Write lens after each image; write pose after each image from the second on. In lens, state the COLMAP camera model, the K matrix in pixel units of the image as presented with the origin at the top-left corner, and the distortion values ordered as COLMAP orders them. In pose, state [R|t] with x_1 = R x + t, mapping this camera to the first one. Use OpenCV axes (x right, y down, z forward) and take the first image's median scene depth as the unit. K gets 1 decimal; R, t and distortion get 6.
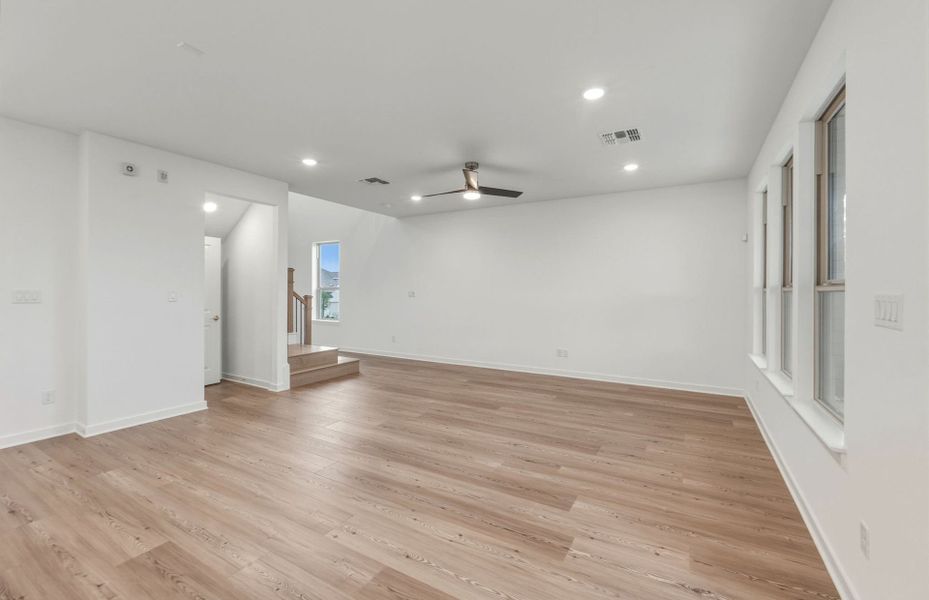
lens RADIAL K [[390.3, 0, 468.0], [0, 390.3, 288.9], [0, 0, 1]] dist [-0.019753, 0.000126]
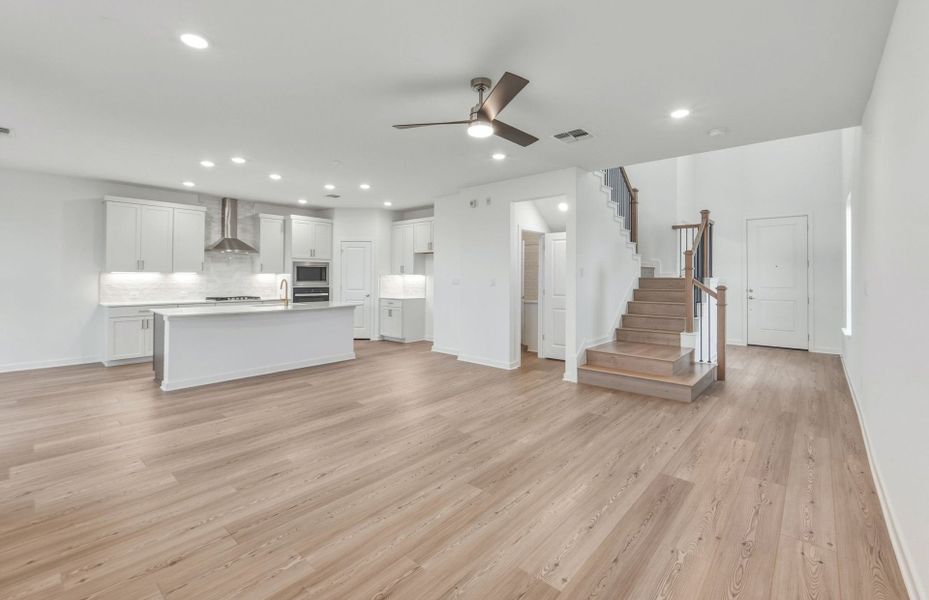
lens RADIAL K [[401.2, 0, 466.1], [0, 401.2, 274.2], [0, 0, 1]] dist [0.000785, -0.009106]
pose [[-0.199609, -0.012916, -0.979791, 0.780993], [-0.003566, 0.999916, -0.012455, 0.007799], [0.979869, 0.001008, -0.199638, 1.312648]]
